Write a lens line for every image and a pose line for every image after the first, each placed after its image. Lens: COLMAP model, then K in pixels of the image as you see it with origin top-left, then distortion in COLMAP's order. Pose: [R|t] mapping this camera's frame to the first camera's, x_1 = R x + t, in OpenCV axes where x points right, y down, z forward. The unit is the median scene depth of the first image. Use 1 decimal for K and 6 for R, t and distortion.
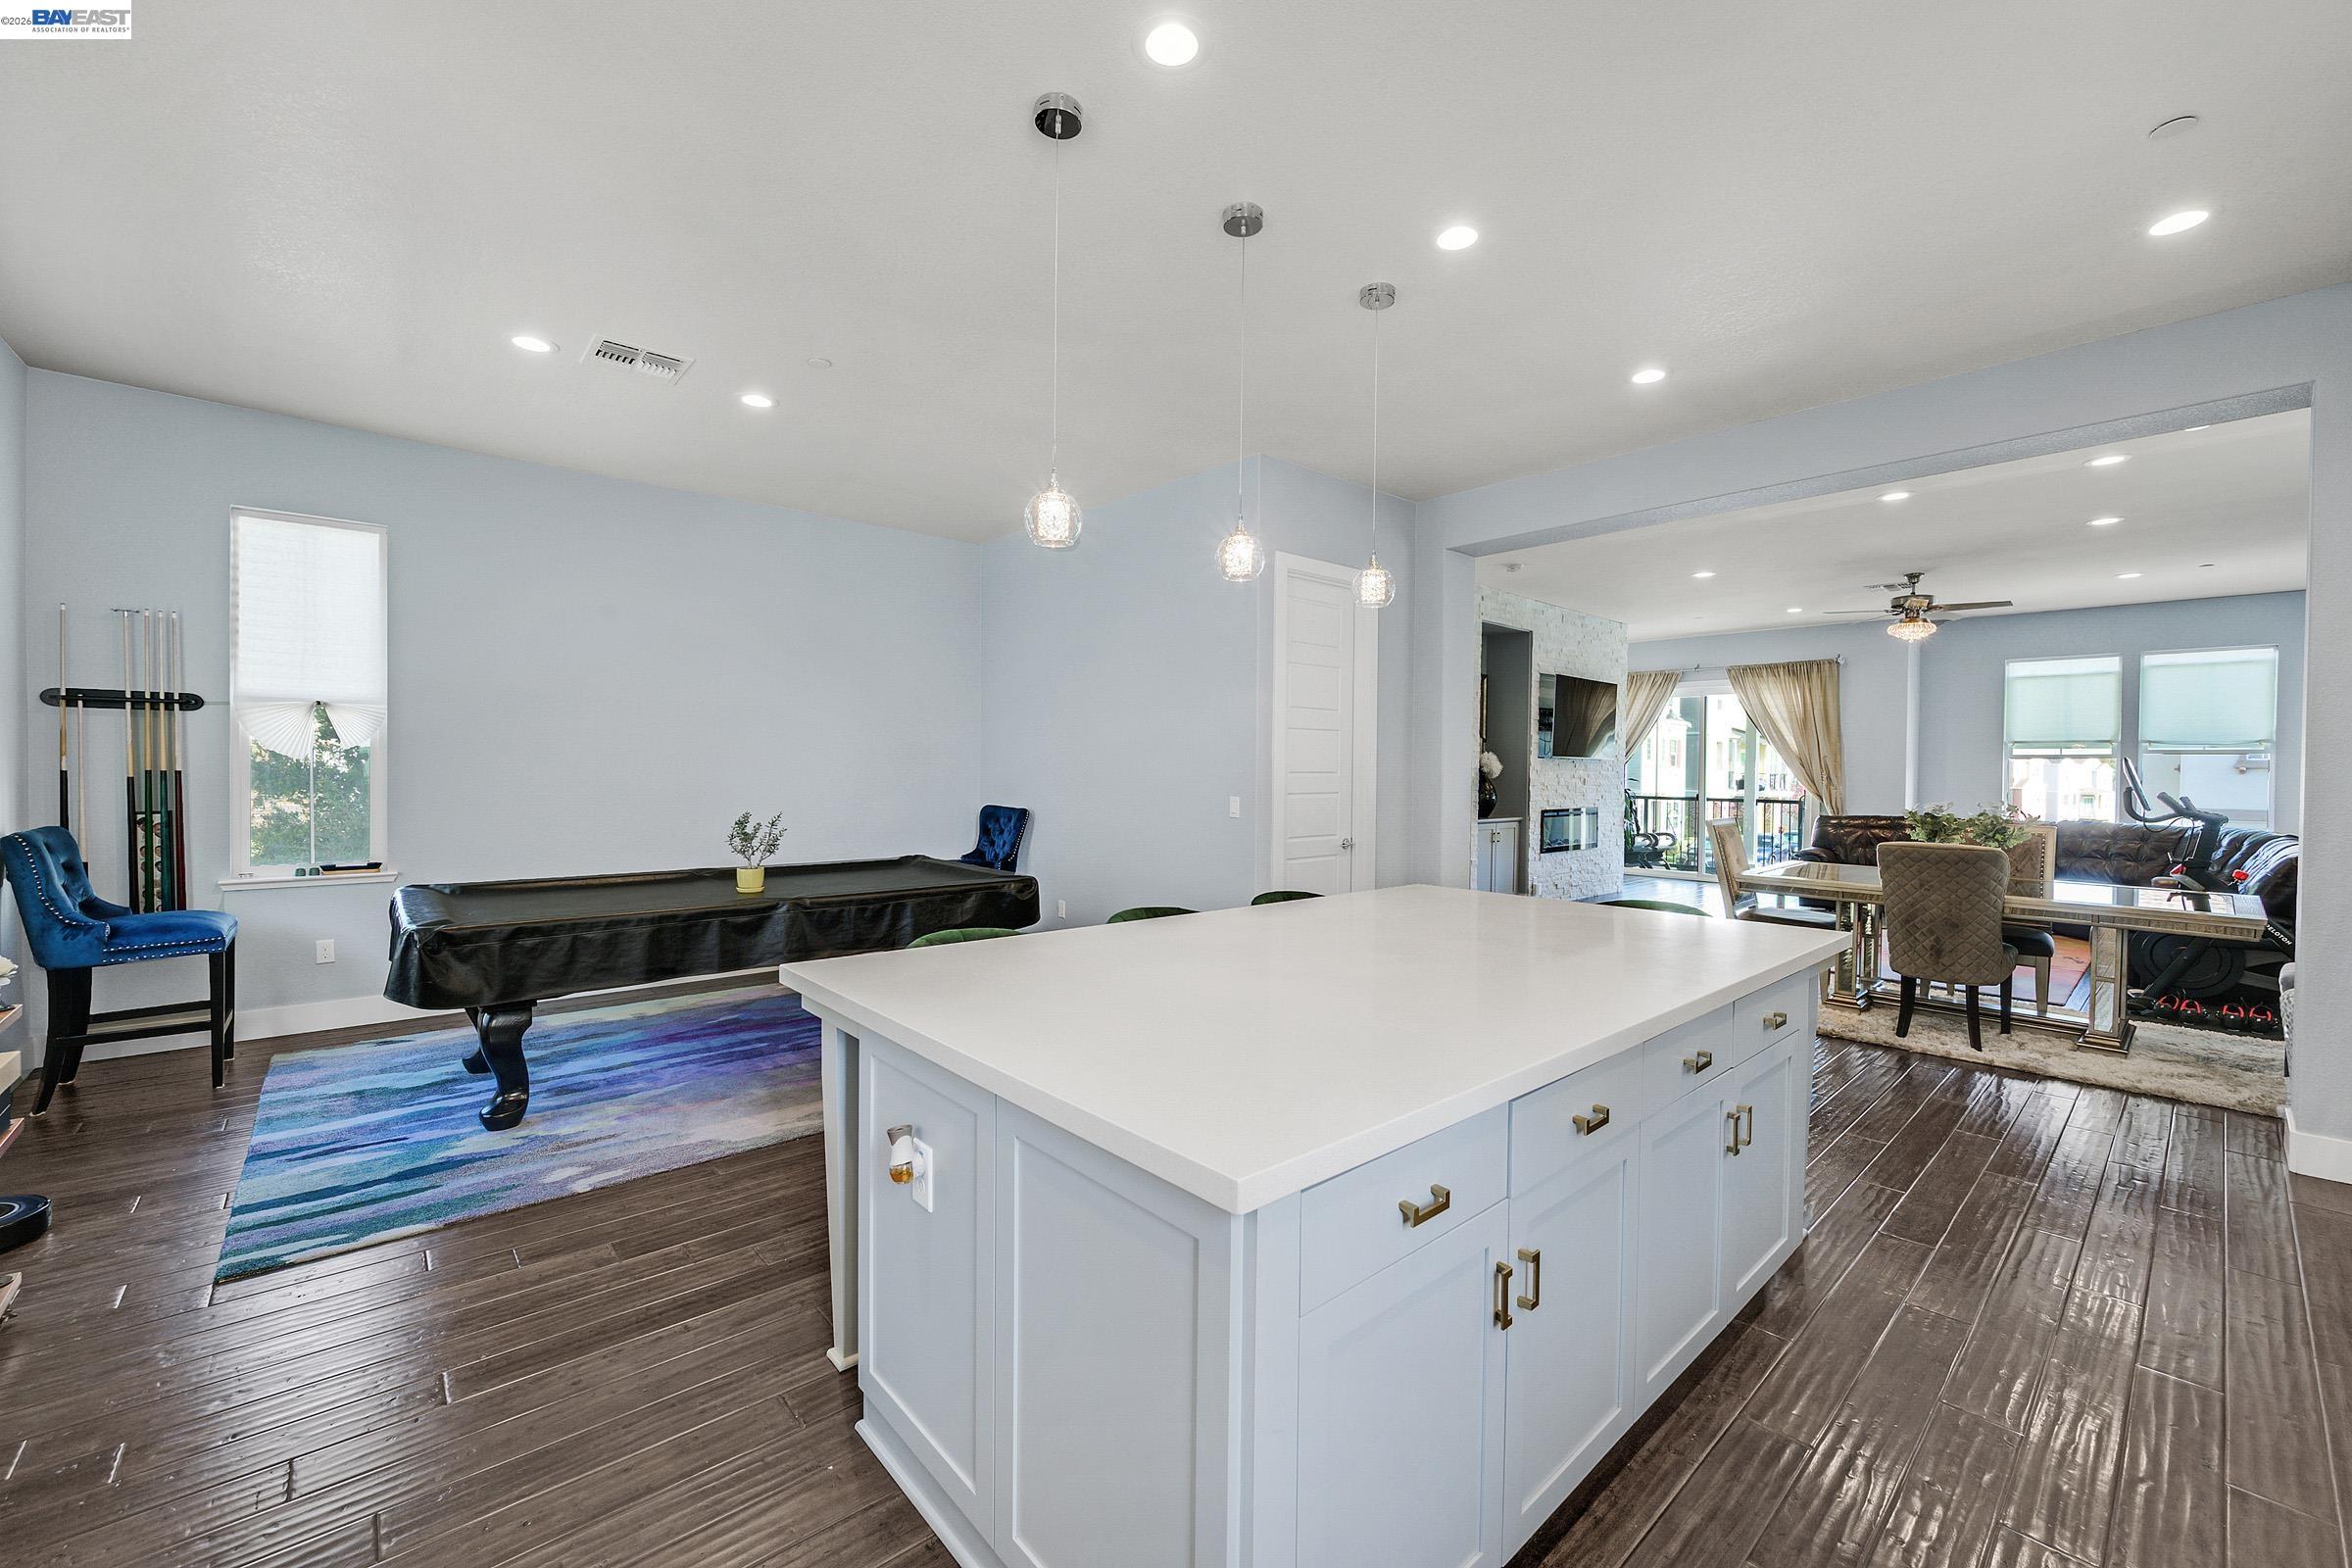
lens RADIAL K [[934.4, 0, 1180.9], [0, 934.4, 779.7], [0, 0, 1]] dist [-0.003155, -0.000266]
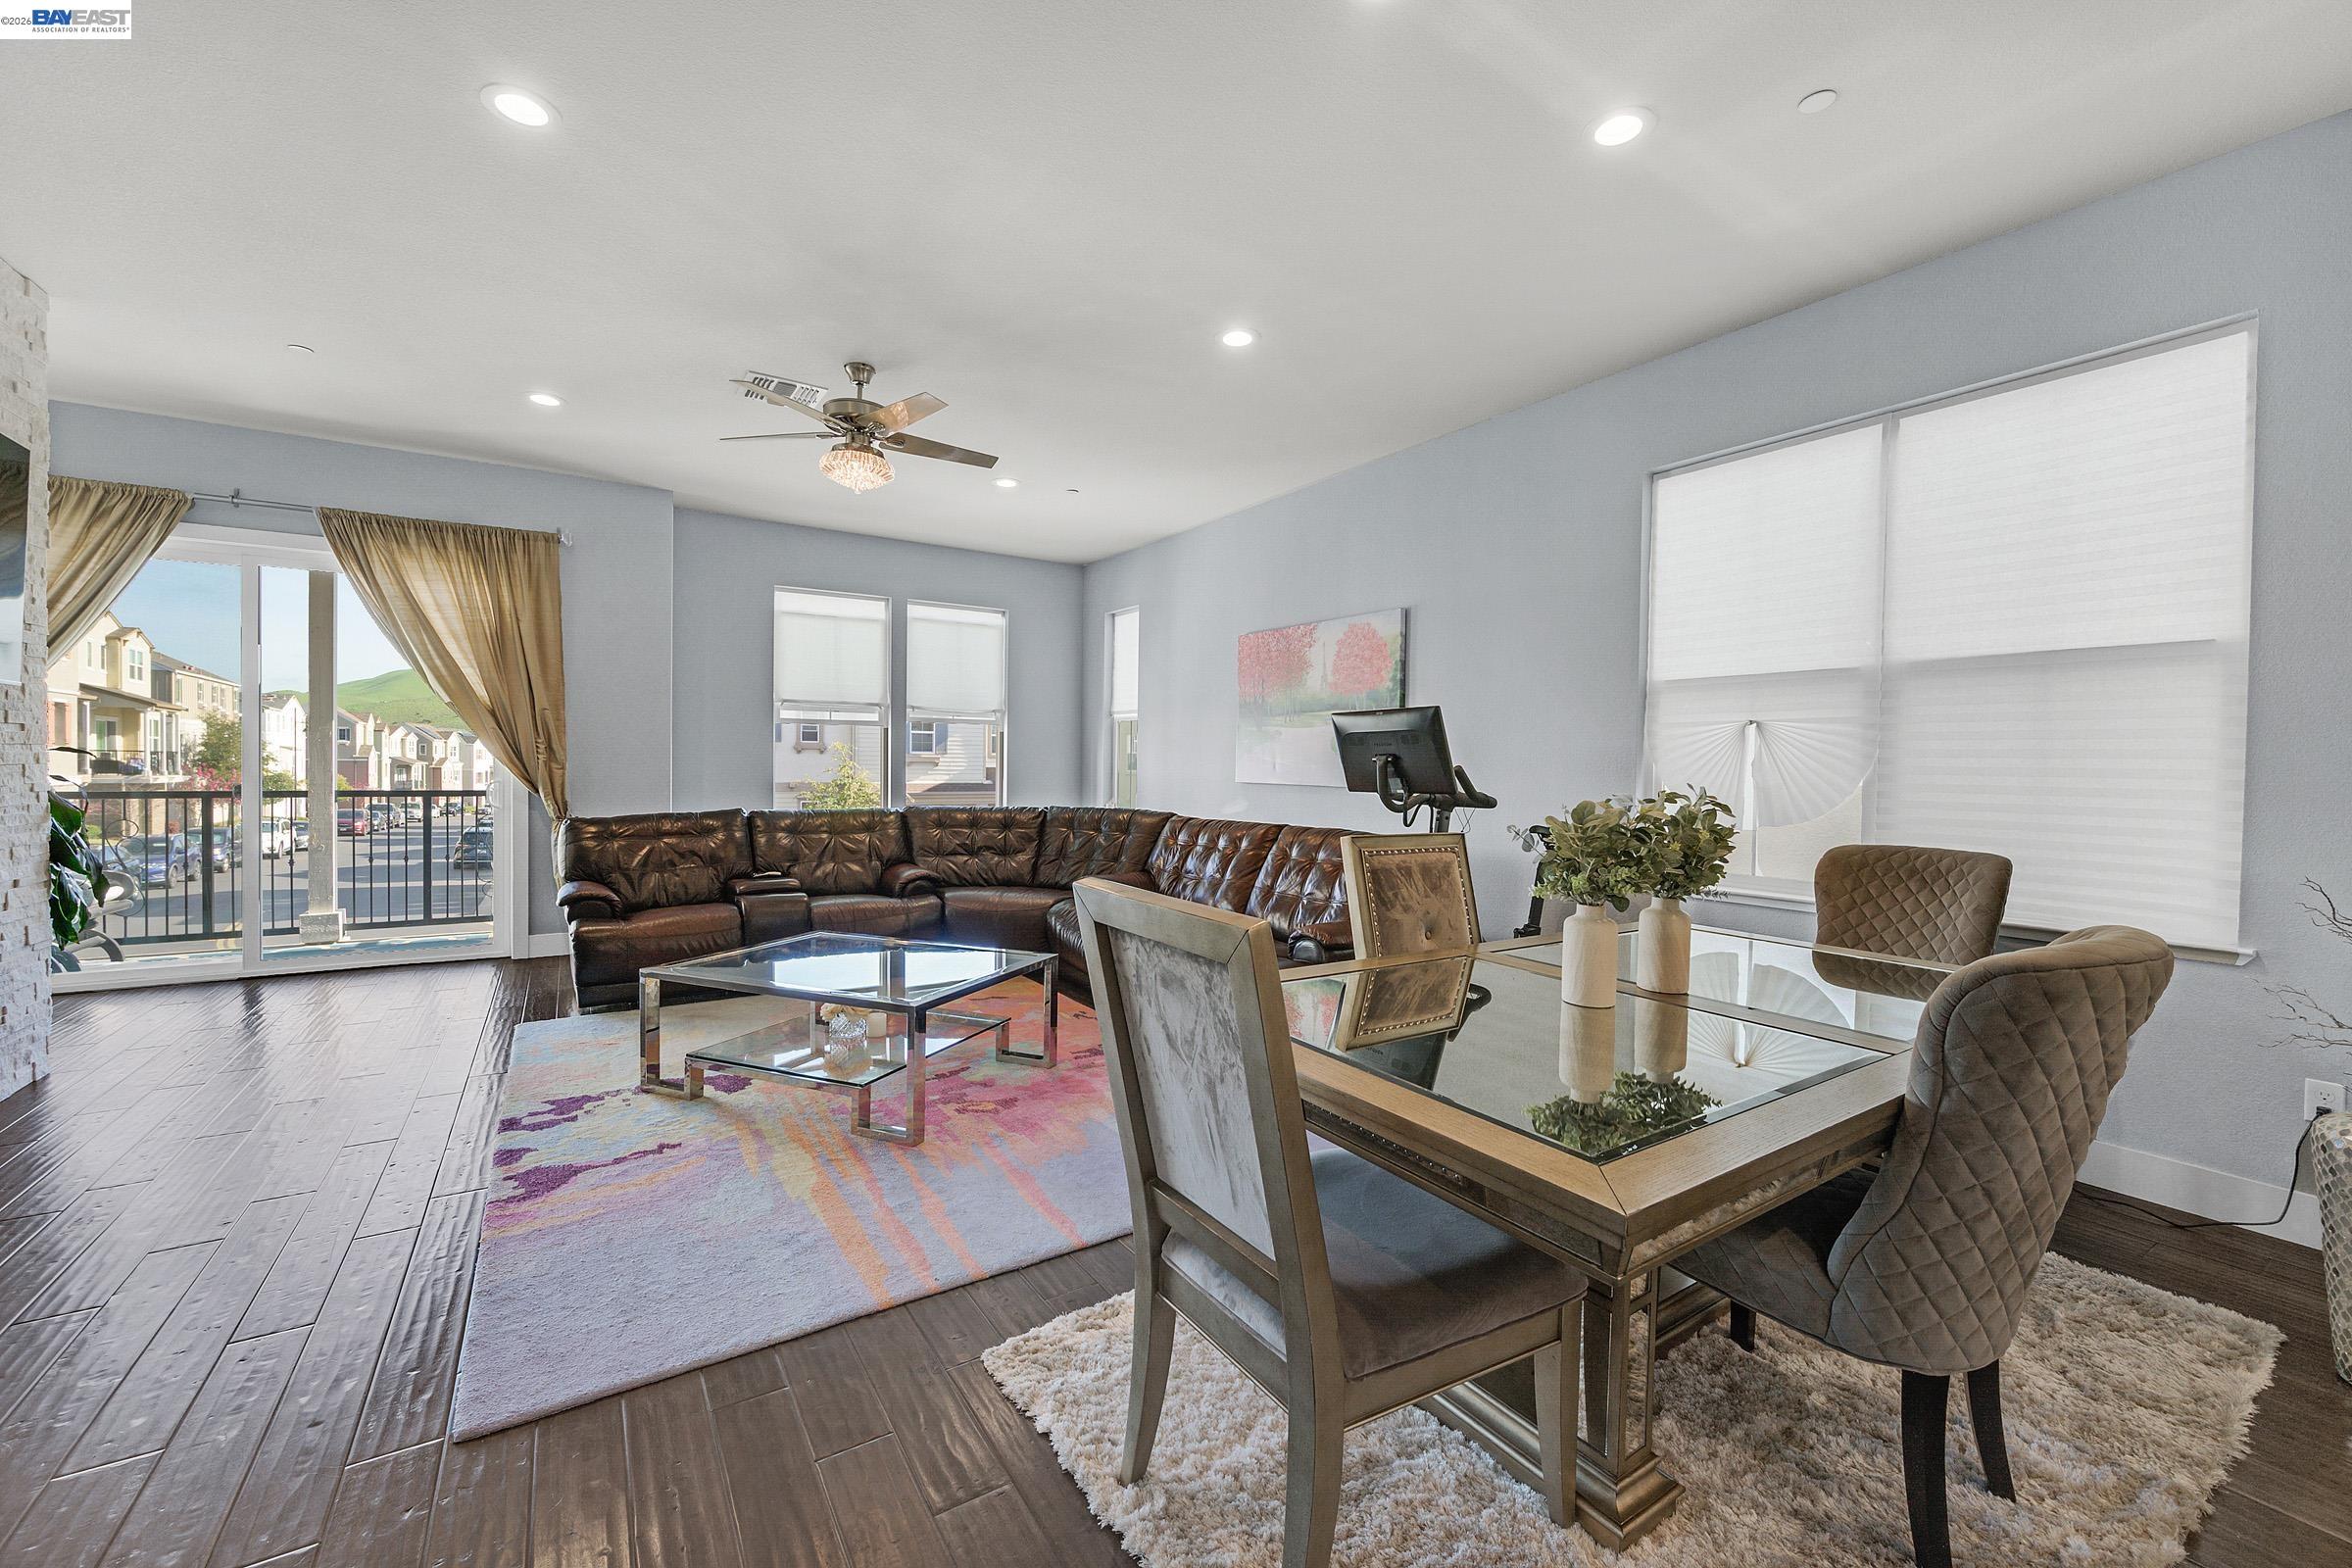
lens RADIAL K [[934.4, 0, 1180.9], [0, 934.4, 779.7], [0, 0, 1]] dist [-0.003155, -0.000266]
pose [[0.149443, -0.027261, 0.988394, 0.461745], [0.005035, 0.999628, 0.026809, 0.006557], [-0.988758, 0.000970, 0.149525, 1.241490]]
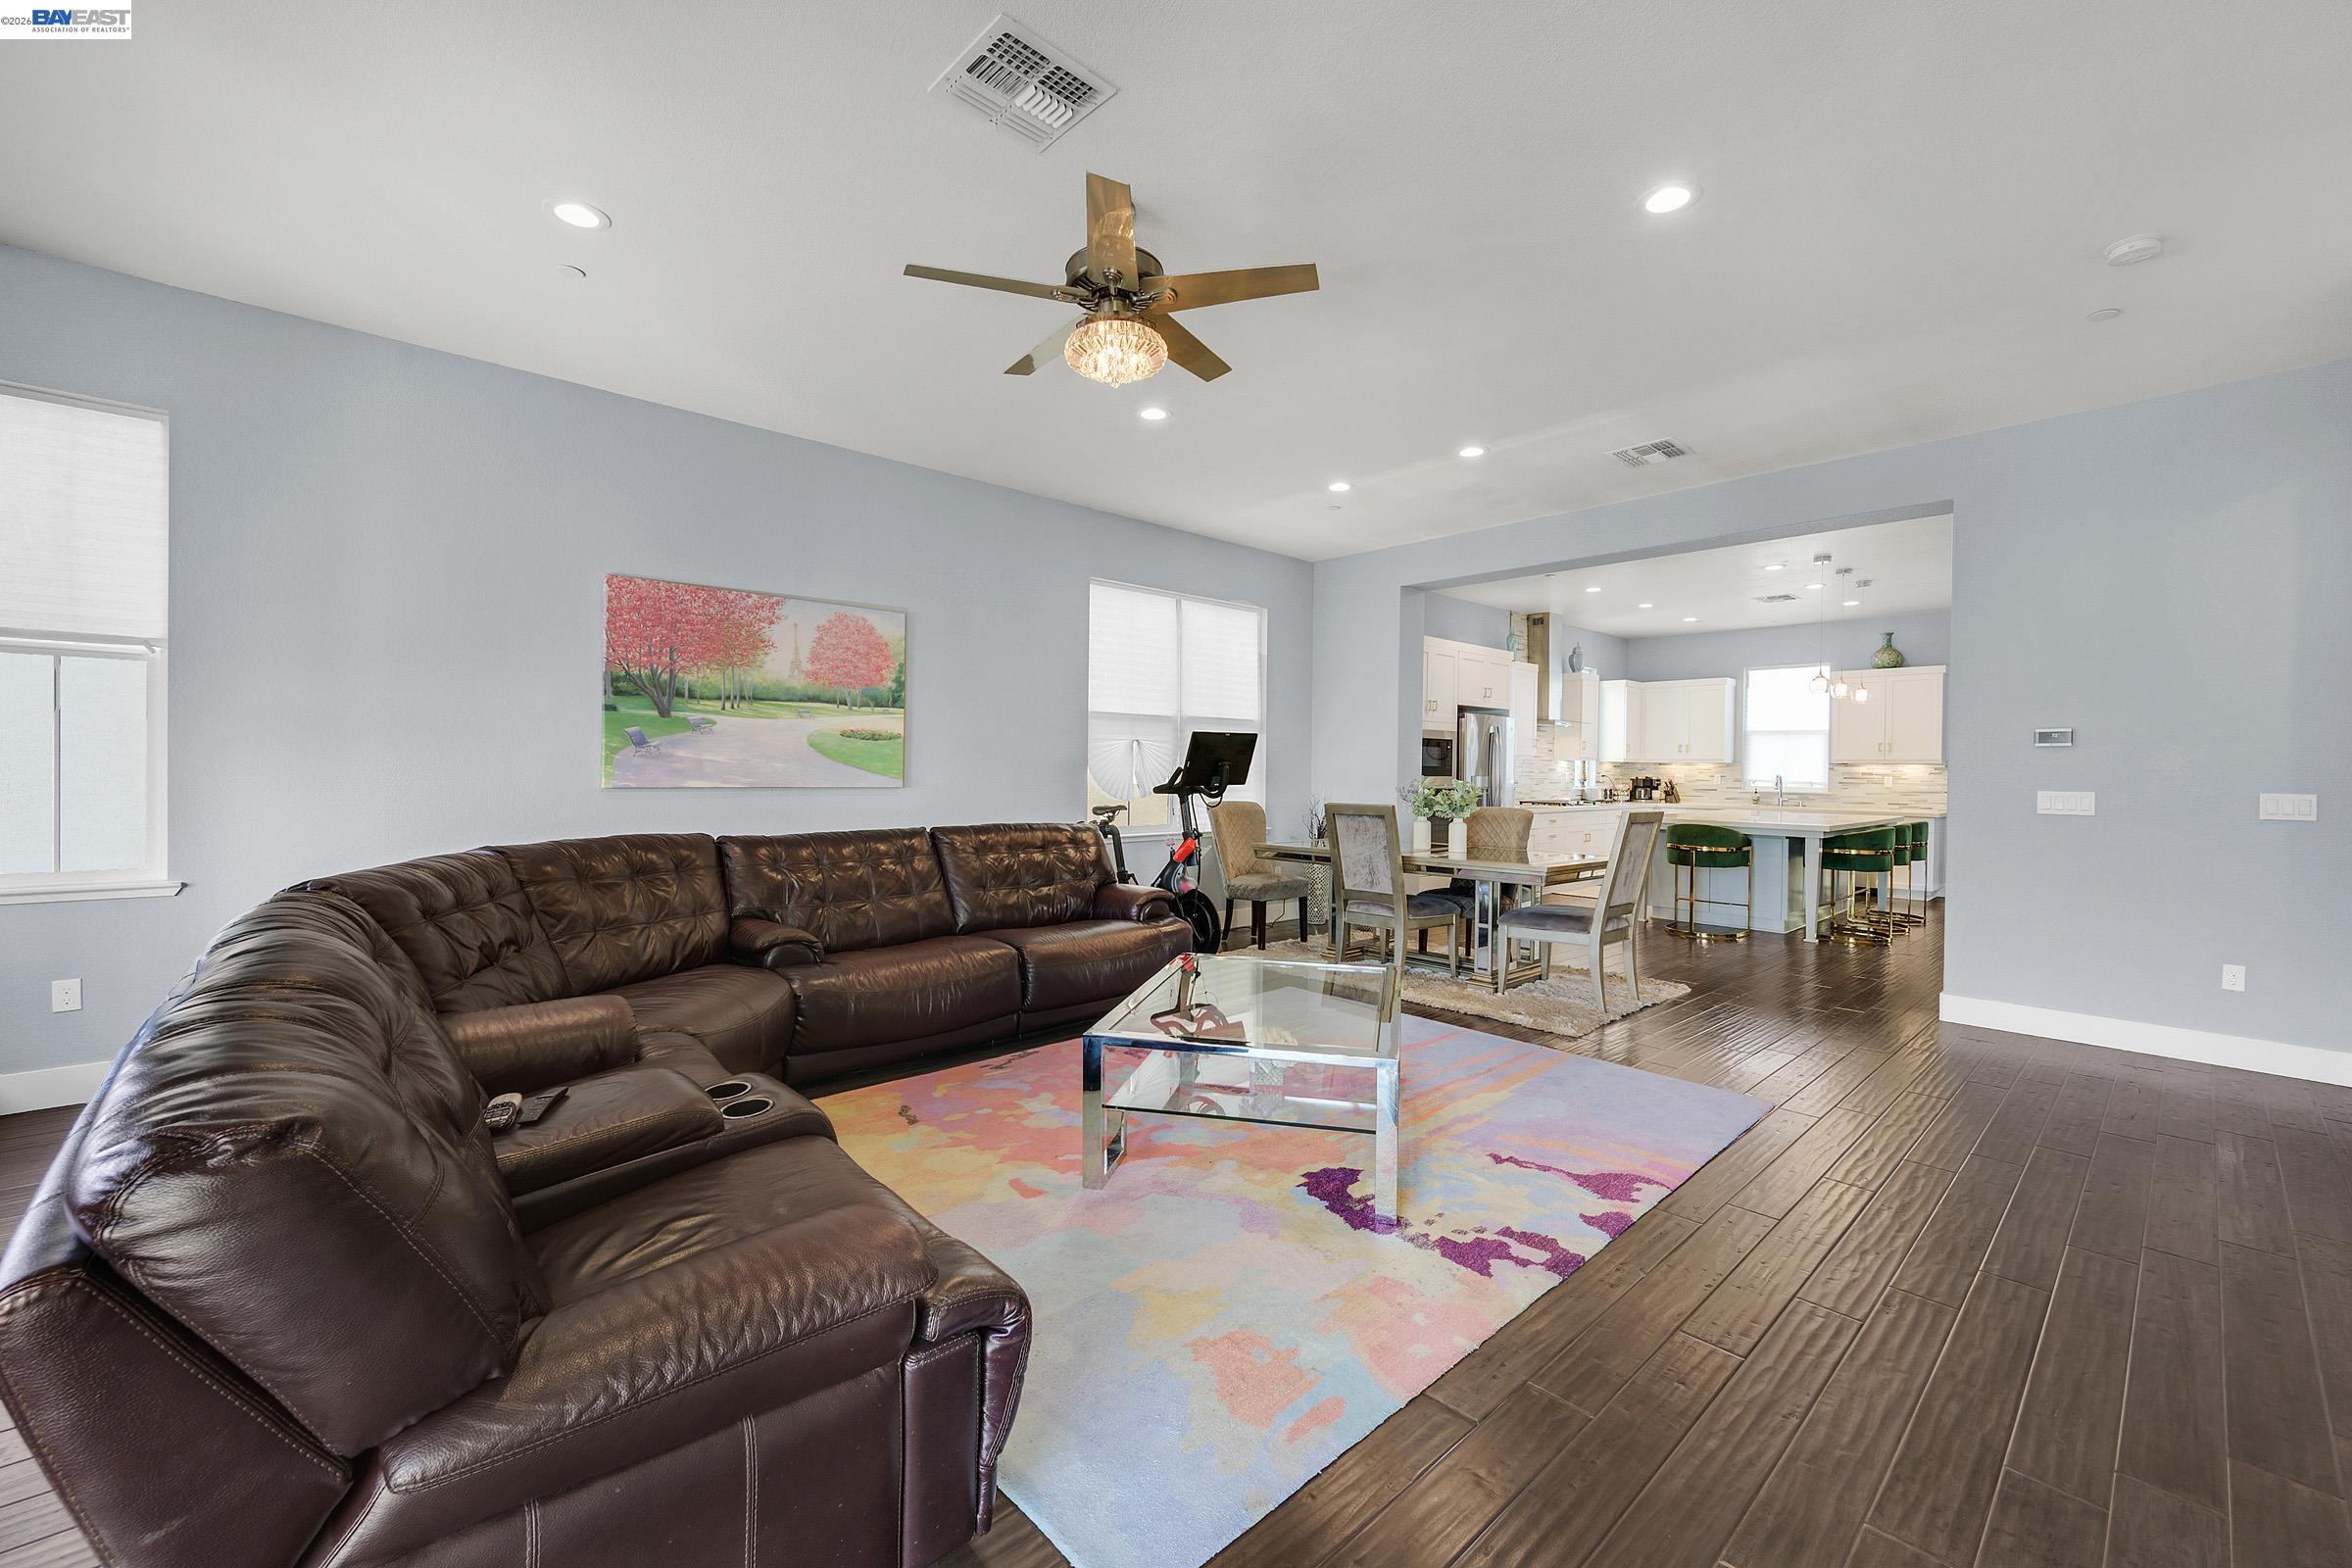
lens RADIAL K [[946.9, 0, 1176.0], [0, 946.9, 784.0], [0, 0, 1]] dist [0.001987, 0.000087]
pose [[-0.999675, -0.021478, -0.013745, 1.301651], [-0.021900, 0.999268, 0.031373, 0.000408], [0.013062, 0.031664, -0.999413, 2.366272]]
